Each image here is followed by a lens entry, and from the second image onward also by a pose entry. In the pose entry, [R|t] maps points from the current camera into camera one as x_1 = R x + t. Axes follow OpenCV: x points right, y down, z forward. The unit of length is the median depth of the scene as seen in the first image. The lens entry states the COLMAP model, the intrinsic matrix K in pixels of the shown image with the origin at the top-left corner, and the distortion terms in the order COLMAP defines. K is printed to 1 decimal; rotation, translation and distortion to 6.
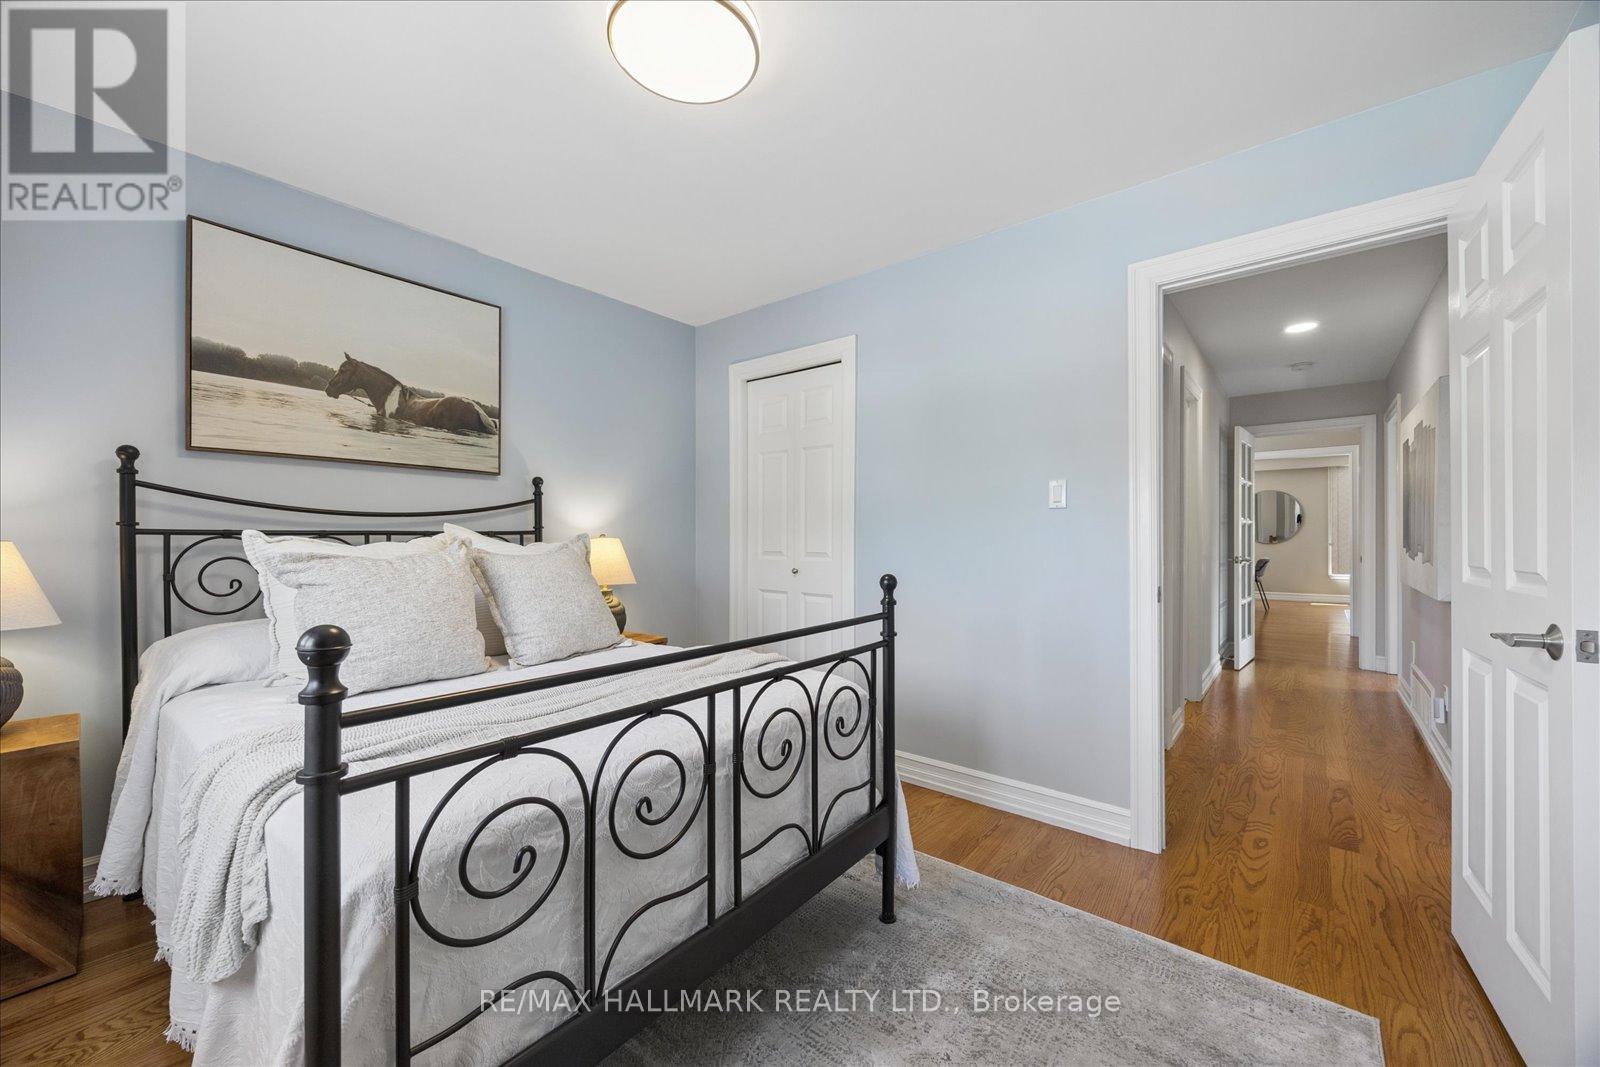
lens RADIAL K [[609.8, 0, 801.7], [0, 609.8, 531.2], [0, 0, 1]] dist [-0.001462, 0.000000]
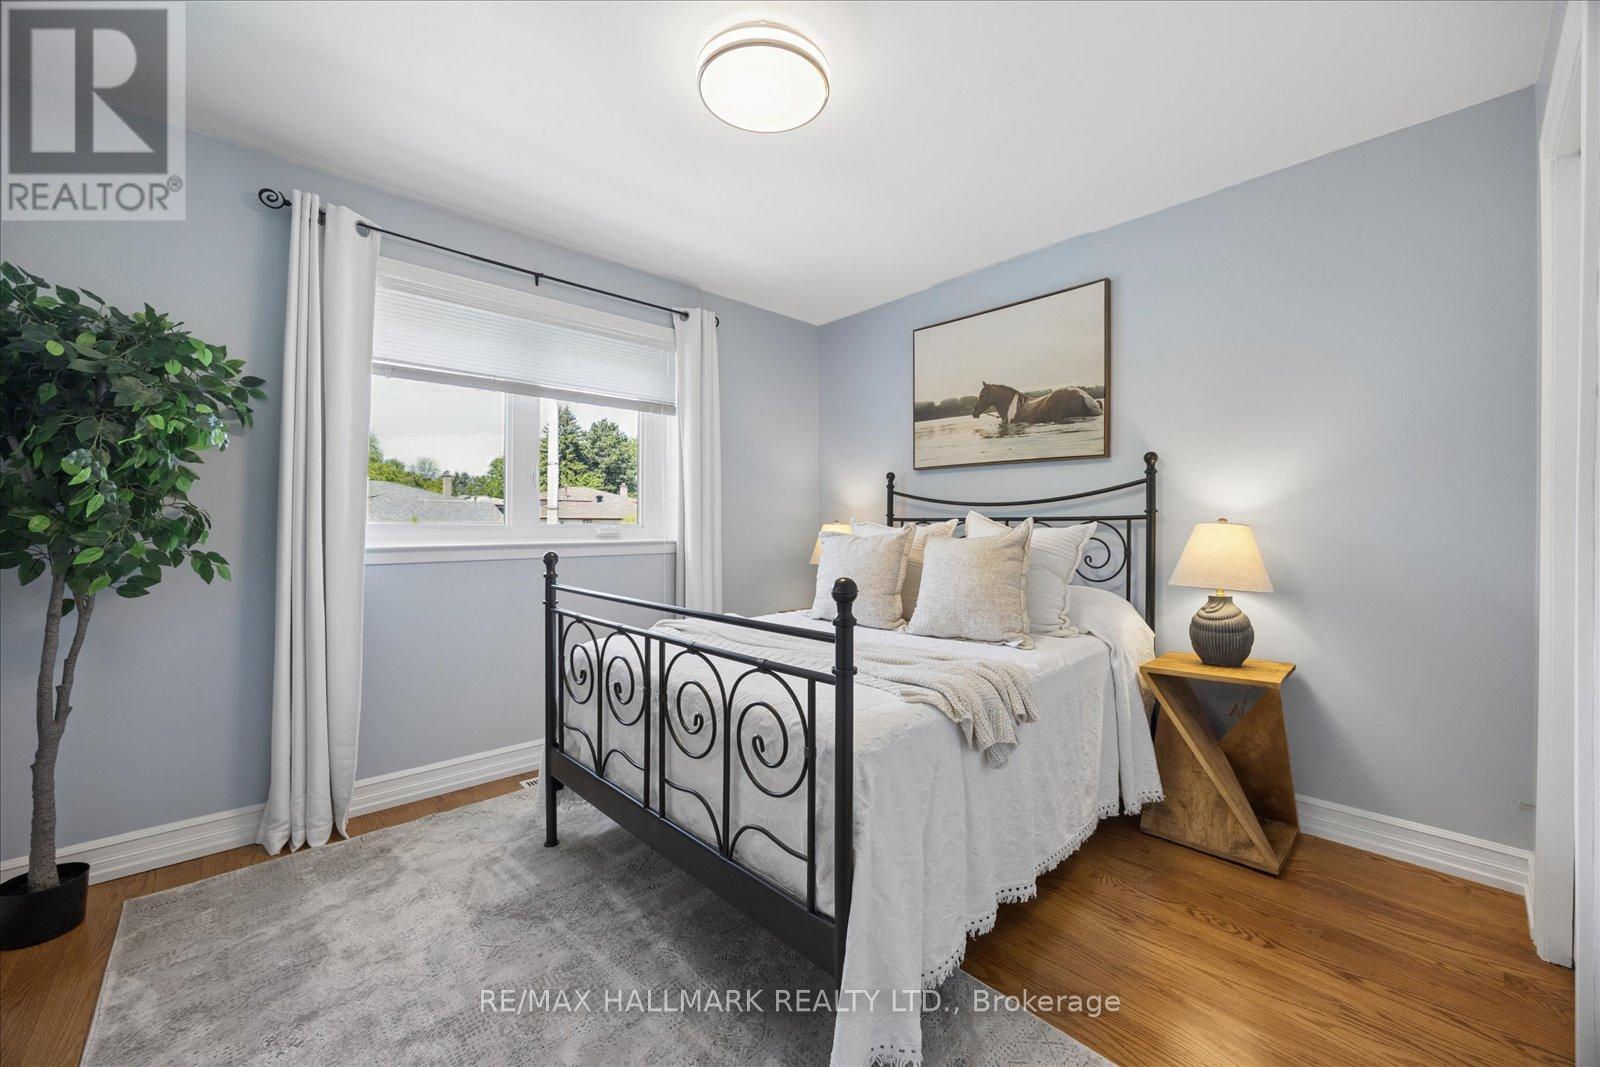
lens RADIAL K [[615.2, 0, 800.8], [0, 615.2, 512.8], [0, 0, 1]] dist [-0.000955, -0.000020]
pose [[-0.126300, -0.016658, -0.991852, 0.733785], [0.010085, 0.999786, -0.018075, 0.009983], [0.991941, -0.012286, -0.126105, 0.947195]]
